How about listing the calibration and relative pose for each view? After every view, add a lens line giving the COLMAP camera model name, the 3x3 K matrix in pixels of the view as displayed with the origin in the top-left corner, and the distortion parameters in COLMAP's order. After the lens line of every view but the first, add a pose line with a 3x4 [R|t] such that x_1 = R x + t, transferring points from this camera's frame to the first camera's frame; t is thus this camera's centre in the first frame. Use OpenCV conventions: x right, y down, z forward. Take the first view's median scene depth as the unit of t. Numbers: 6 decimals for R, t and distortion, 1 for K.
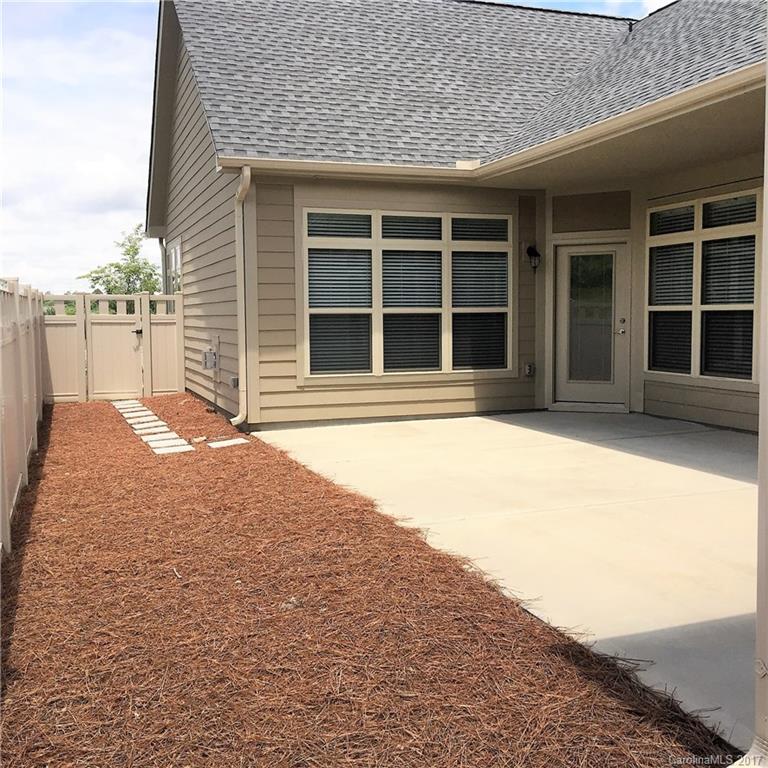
lens RADIAL K [[872.5, 0, 385.9], [0, 872.5, 386.9], [0, 0, 1]] dist [0.040507, 0.000000]
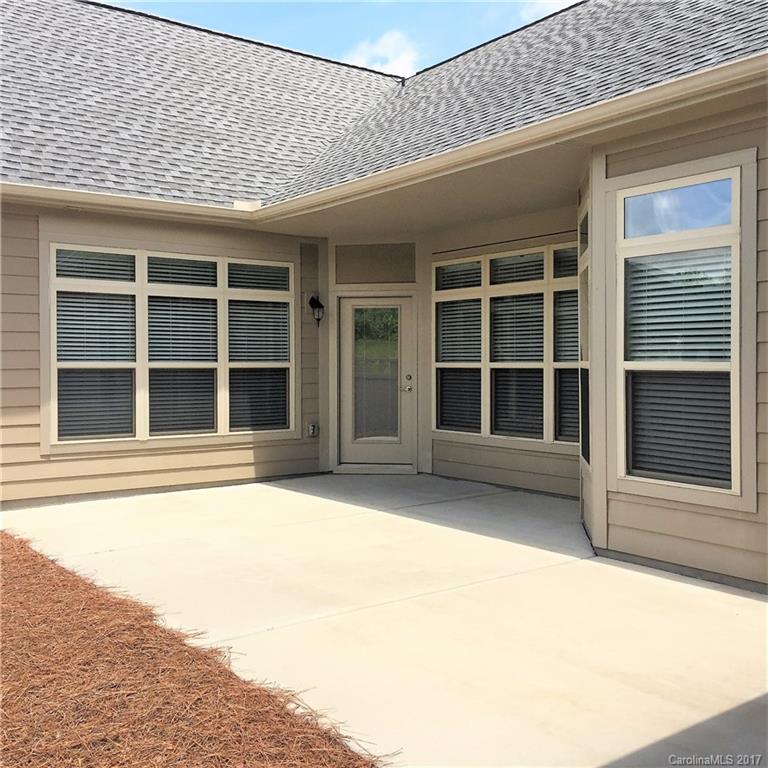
lens RADIAL K [[872.5, 0, 389.1], [0, 872.5, 378.6], [0, 0, 1]] dist [0.040507, 0.000000]
pose [[0.959008, 0.002650, 0.283367, -0.020745], [0.016360, 0.997771, -0.064700, -0.013667], [-0.282907, 0.066684, 0.956826, 0.100946]]
